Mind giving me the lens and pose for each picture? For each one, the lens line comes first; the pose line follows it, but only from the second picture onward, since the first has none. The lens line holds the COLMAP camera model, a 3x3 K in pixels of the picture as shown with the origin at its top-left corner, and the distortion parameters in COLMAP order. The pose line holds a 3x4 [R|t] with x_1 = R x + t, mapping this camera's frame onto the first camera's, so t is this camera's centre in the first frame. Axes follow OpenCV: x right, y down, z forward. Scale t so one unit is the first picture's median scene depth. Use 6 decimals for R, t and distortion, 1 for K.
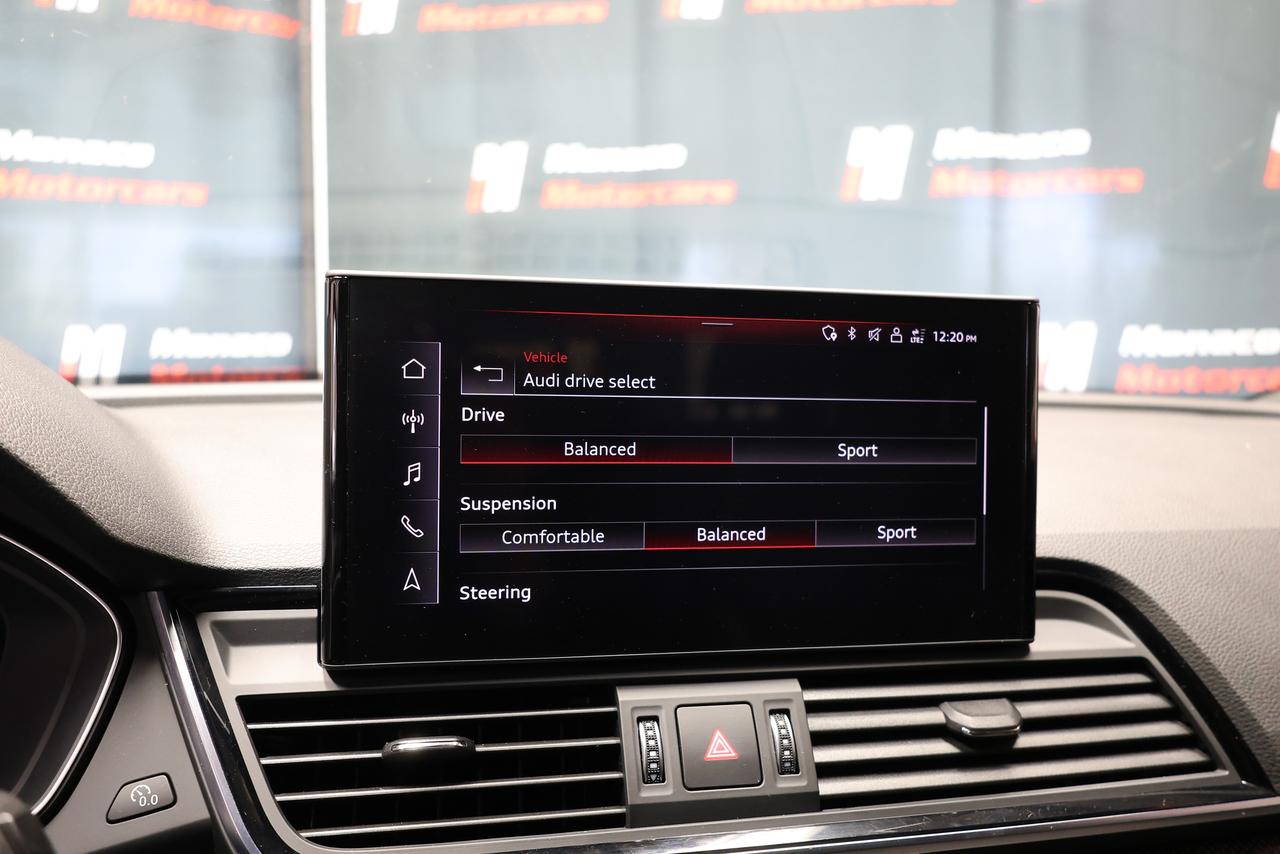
lens RADIAL K [[1091.5, 0, 636.3], [0, 1091.5, 430.8], [0, 0, 1]] dist [-0.007345, 0.041619]
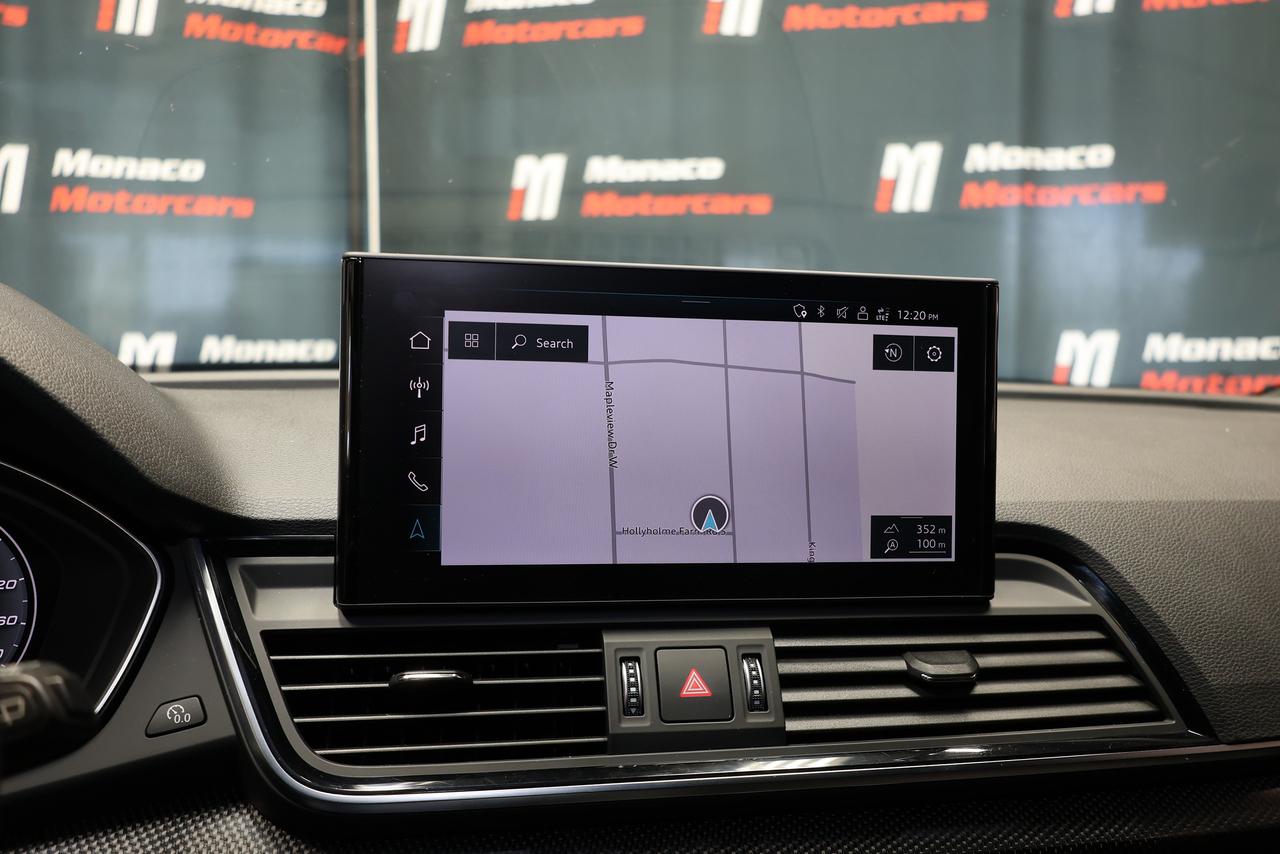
lens RADIAL K [[1091.5, 0, 641.2], [0, 1091.5, 434.4], [0, 0, 1]] dist [-0.007345, 0.041619]
pose [[0.999276, 0.004650, -0.037769, 0.061450], [-0.005039, 0.999935, -0.010219, 0.047562], [0.037719, 0.010402, 0.999234, -0.100871]]
